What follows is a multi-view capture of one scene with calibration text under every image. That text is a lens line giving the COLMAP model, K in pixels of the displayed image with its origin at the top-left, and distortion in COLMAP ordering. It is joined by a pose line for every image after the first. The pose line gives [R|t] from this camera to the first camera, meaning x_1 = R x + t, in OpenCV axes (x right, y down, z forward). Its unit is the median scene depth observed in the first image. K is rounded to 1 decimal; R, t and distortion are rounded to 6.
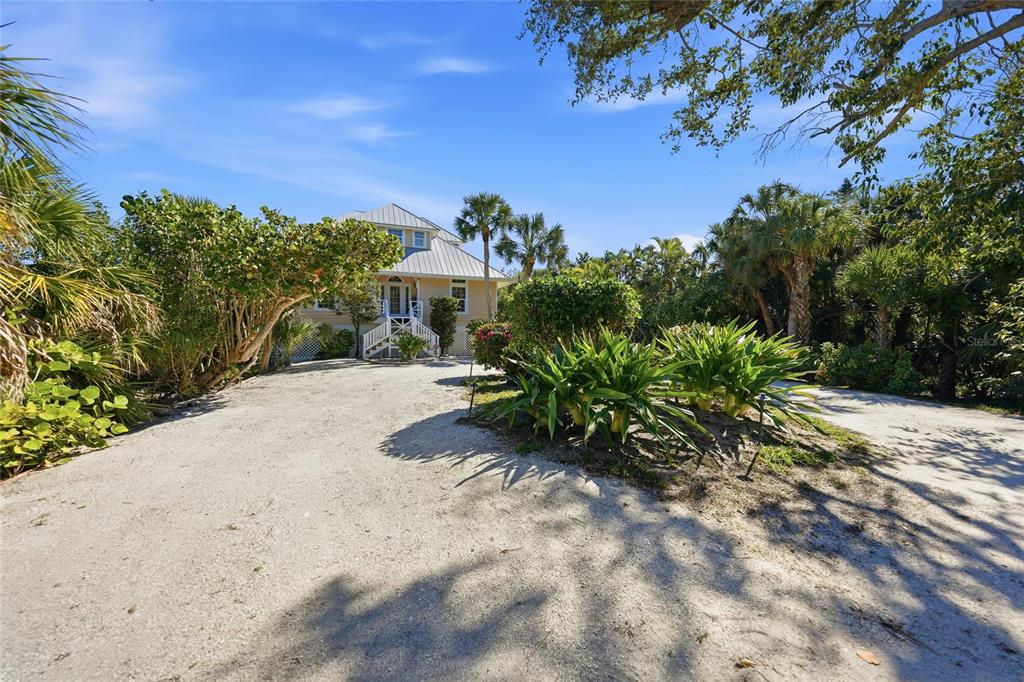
lens RADIAL K [[356.1, 0, 521.2], [0, 356.1, 334.8], [0, 0, 1]] dist [-0.017512, 0.002523]
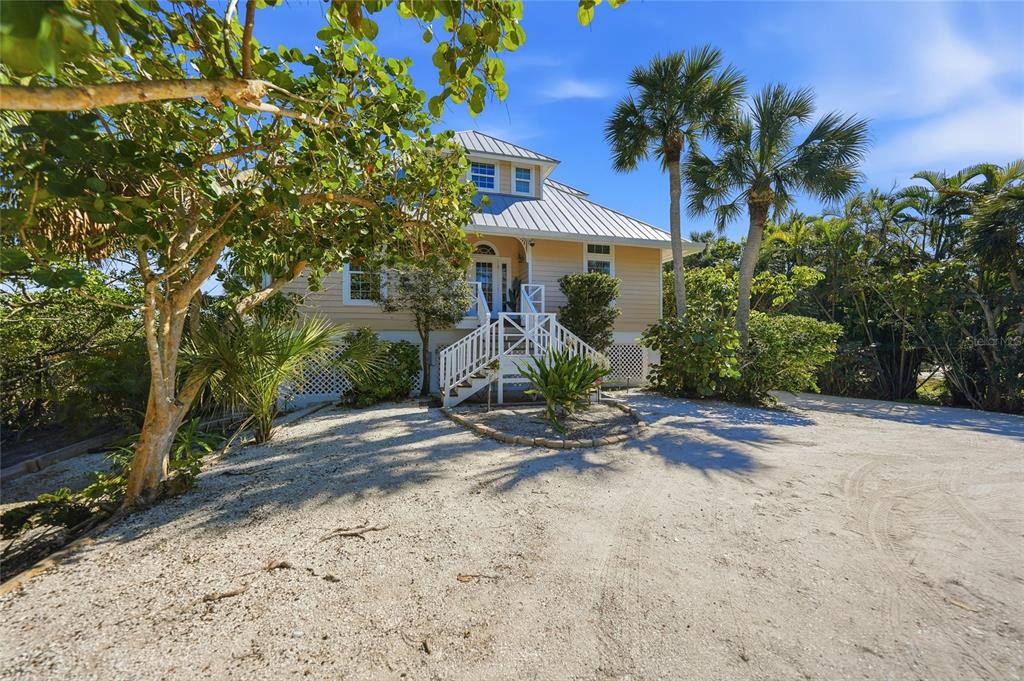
lens RADIAL K [[356.1, 0, 520.1], [0, 356.1, 334.5], [0, 0, 1]] dist [-0.017512, 0.002523]
pose [[0.993503, -0.006986, -0.113595, -0.564975], [0.005423, 0.999886, -0.014068, -0.032376], [0.113681, 0.013361, 0.993427, 1.075750]]
